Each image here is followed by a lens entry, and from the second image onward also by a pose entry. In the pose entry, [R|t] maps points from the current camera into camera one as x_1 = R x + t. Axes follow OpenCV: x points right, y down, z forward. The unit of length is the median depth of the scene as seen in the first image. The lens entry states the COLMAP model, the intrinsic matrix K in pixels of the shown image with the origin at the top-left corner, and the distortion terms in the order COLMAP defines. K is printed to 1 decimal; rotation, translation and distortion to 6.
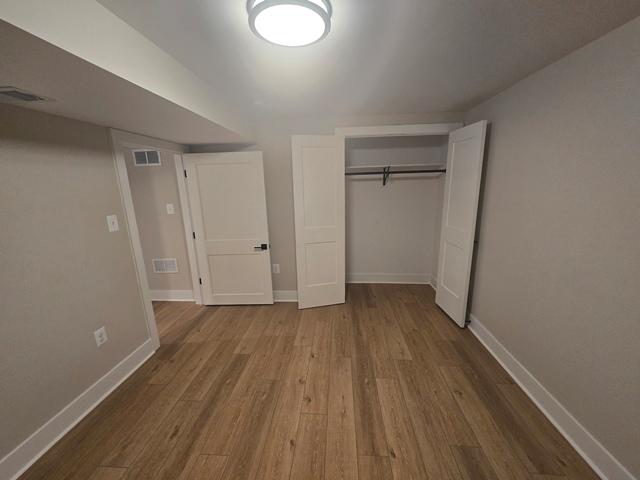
lens RADIAL K [[263.7, 0, 320.4], [0, 263.7, 241.5], [0, 0, 1]] dist [-0.004712, 0.002255]
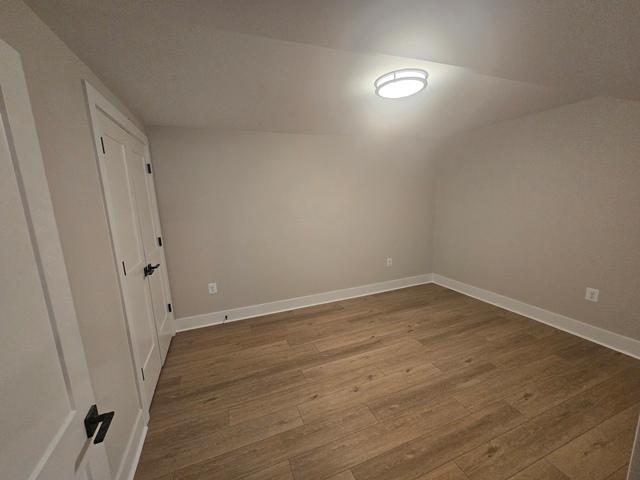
lens RADIAL K [[263.7, 0, 316.9], [0, 263.7, 240.9], [0, 0, 1]] dist [-0.004712, 0.002255]
pose [[-0.418796, -0.116243, 0.900609, -0.894583], [0.243570, 0.941051, 0.234726, -0.273973], [-0.874805, 0.317664, -0.365795, 1.413241]]
